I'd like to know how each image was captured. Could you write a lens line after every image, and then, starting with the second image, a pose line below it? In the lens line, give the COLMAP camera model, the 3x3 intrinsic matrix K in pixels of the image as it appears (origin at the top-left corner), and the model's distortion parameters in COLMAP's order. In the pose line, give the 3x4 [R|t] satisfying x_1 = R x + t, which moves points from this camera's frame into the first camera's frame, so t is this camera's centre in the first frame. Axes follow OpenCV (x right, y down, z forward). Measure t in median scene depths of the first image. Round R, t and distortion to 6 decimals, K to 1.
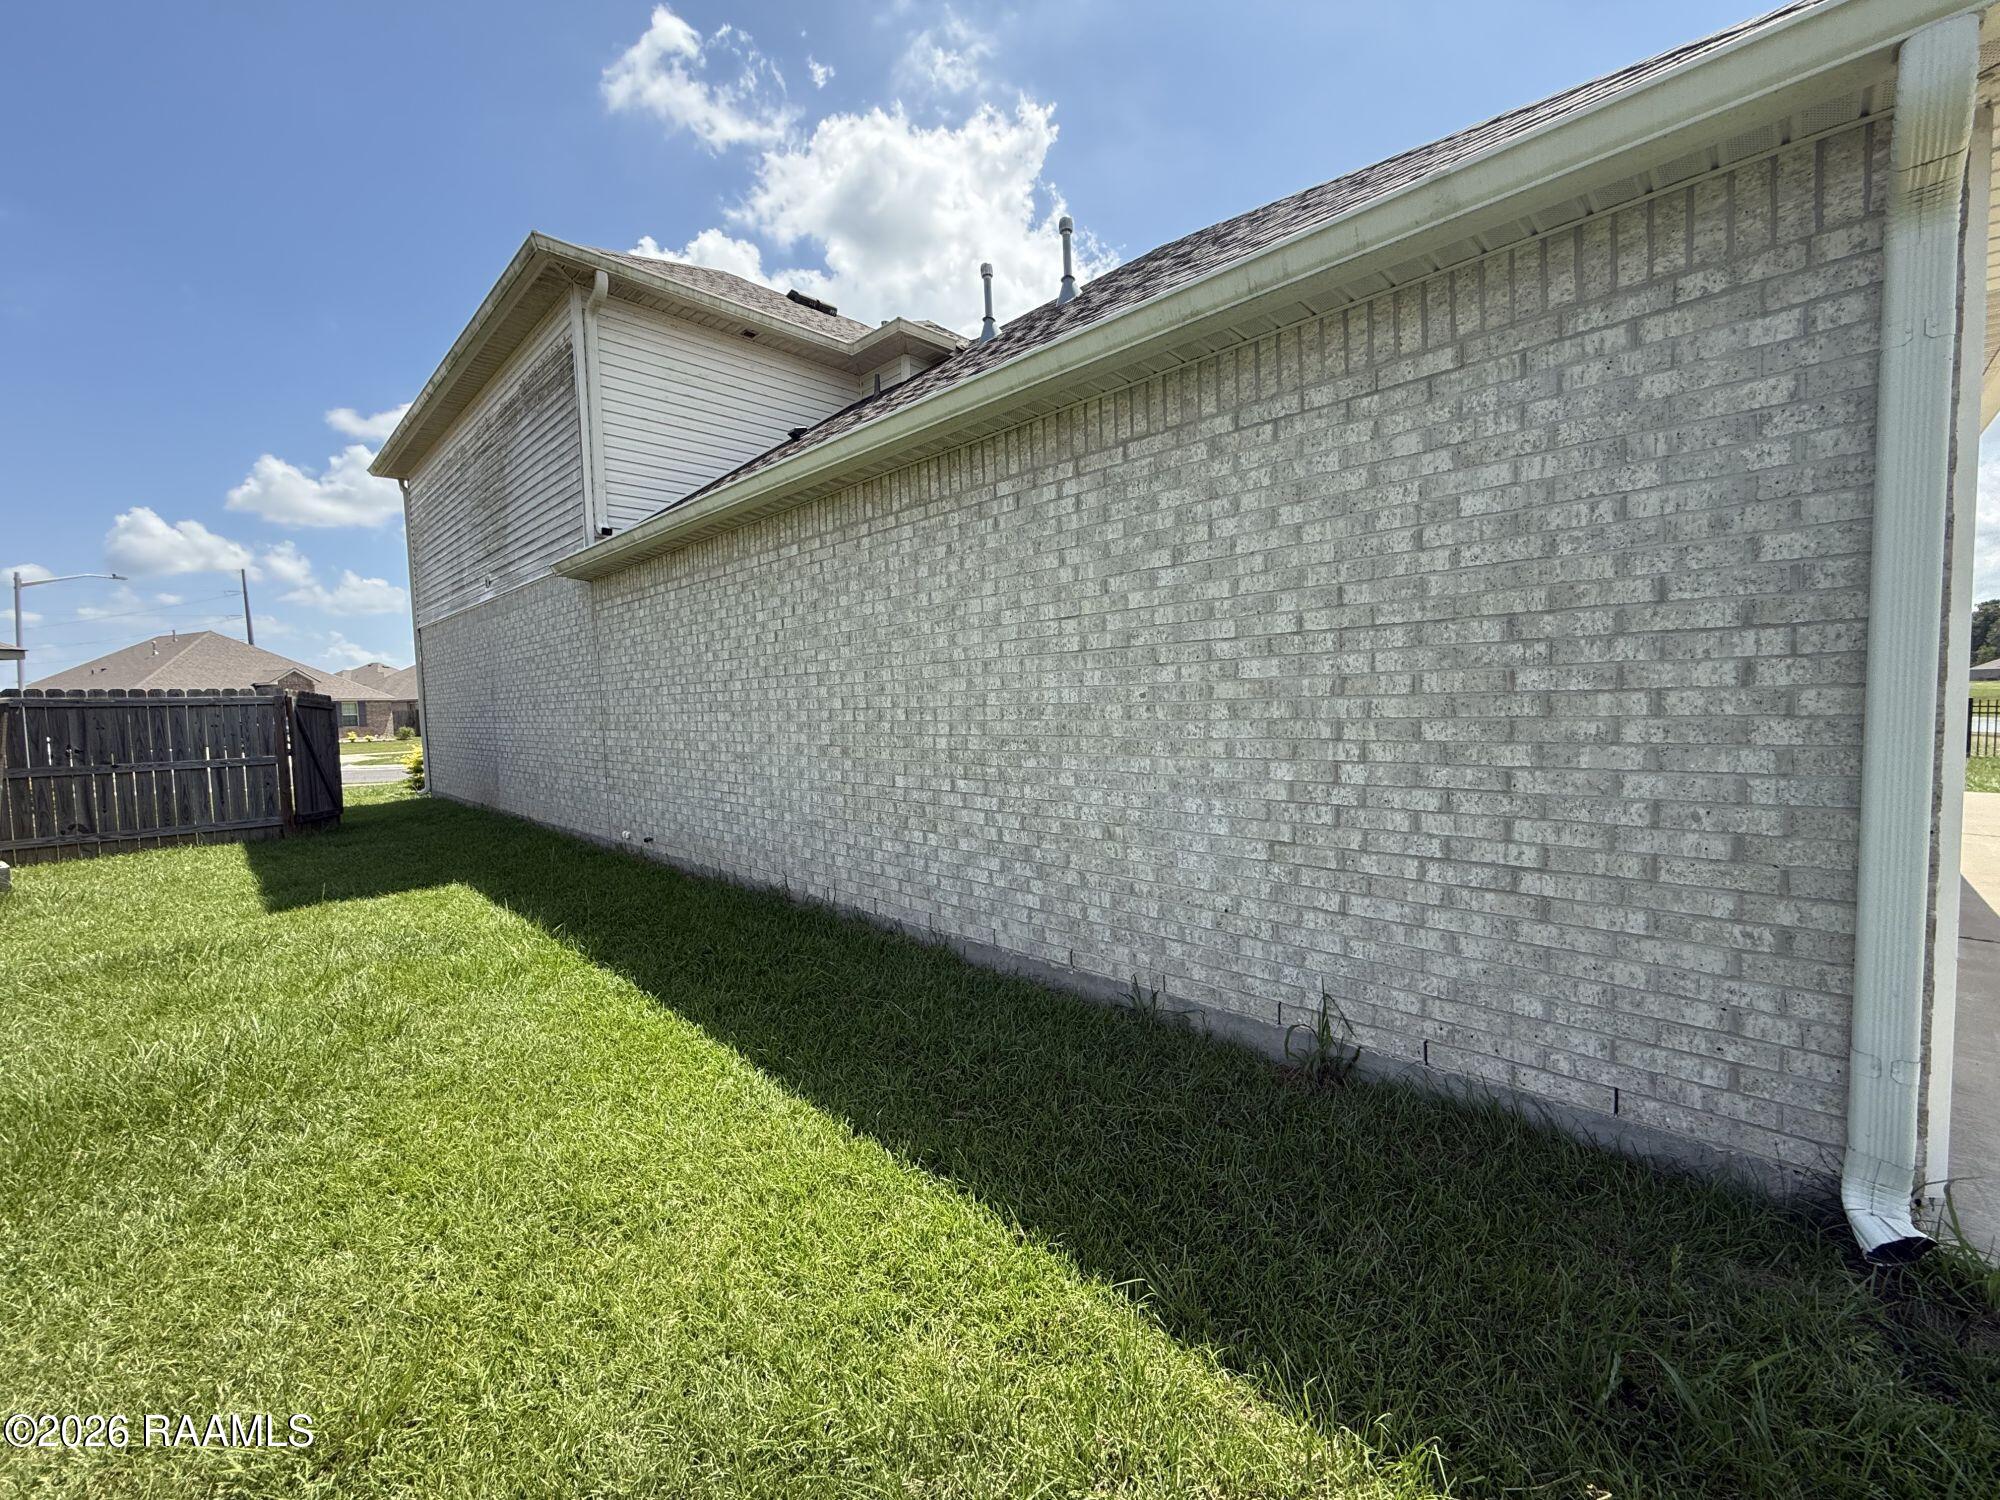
lens RADIAL K [[806.9, 0, 998.4], [0, 806.9, 748.4], [0, 0, 1]] dist [-0.000375, -0.000315]
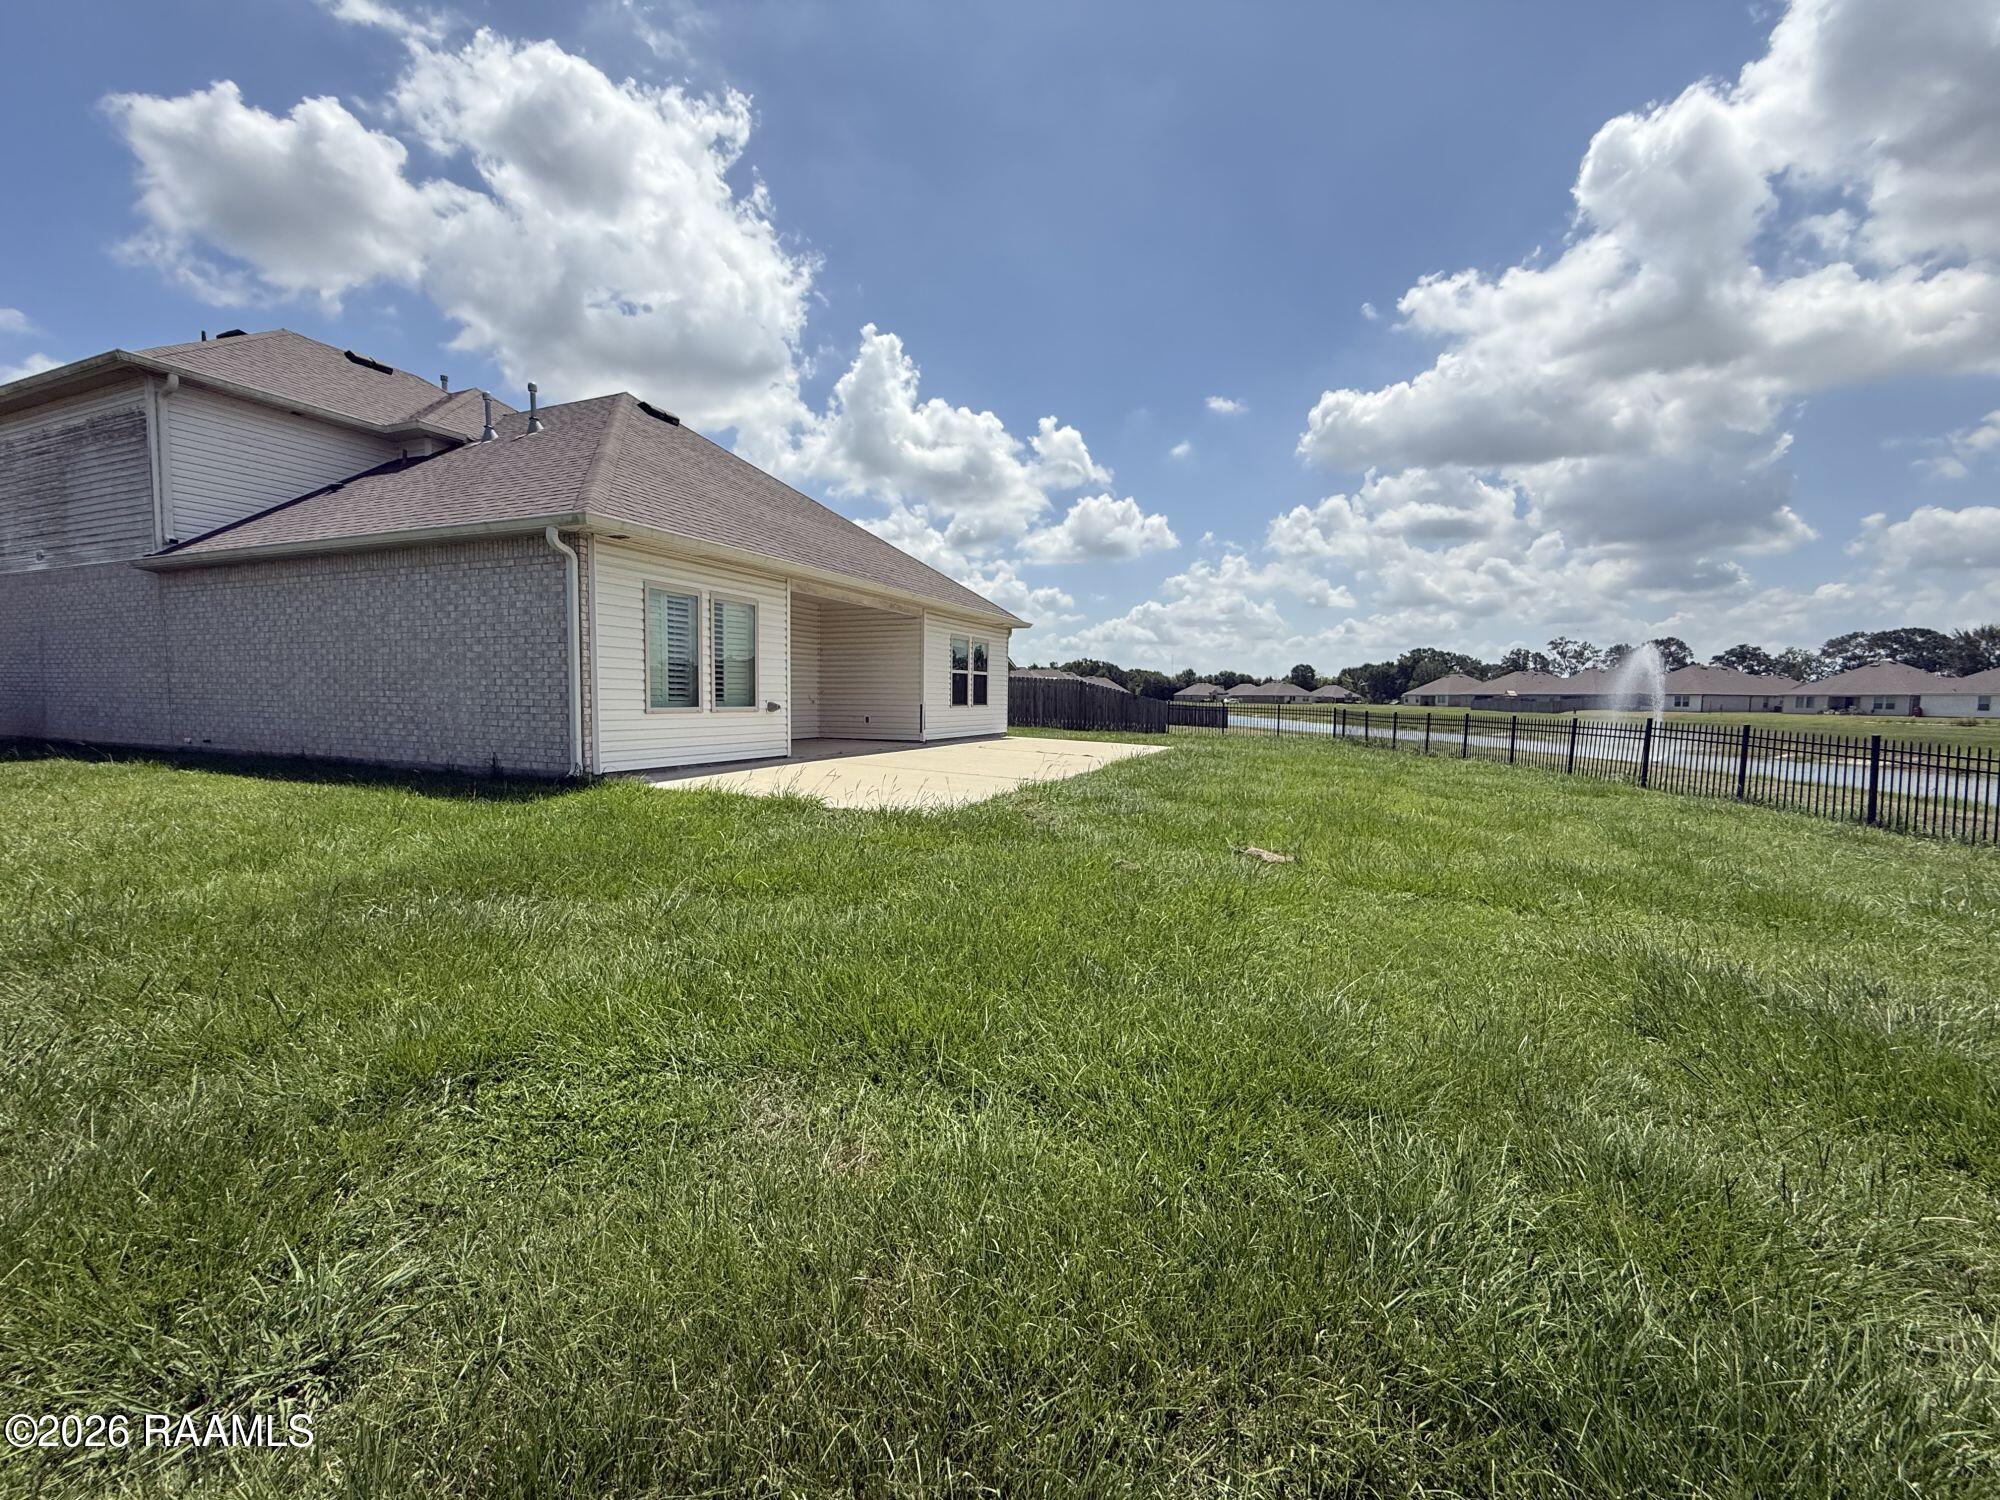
lens RADIAL K [[806.9, 0, 1004.6], [0, 806.9, 745.3], [0, 0, 1]] dist [-0.000375, -0.000315]
pose [[0.926301, 0.014875, 0.376491, 0.726142], [-0.015080, 0.999883, -0.002403, 0.173542], [-0.376483, -0.003452, 0.926417, -1.818976]]
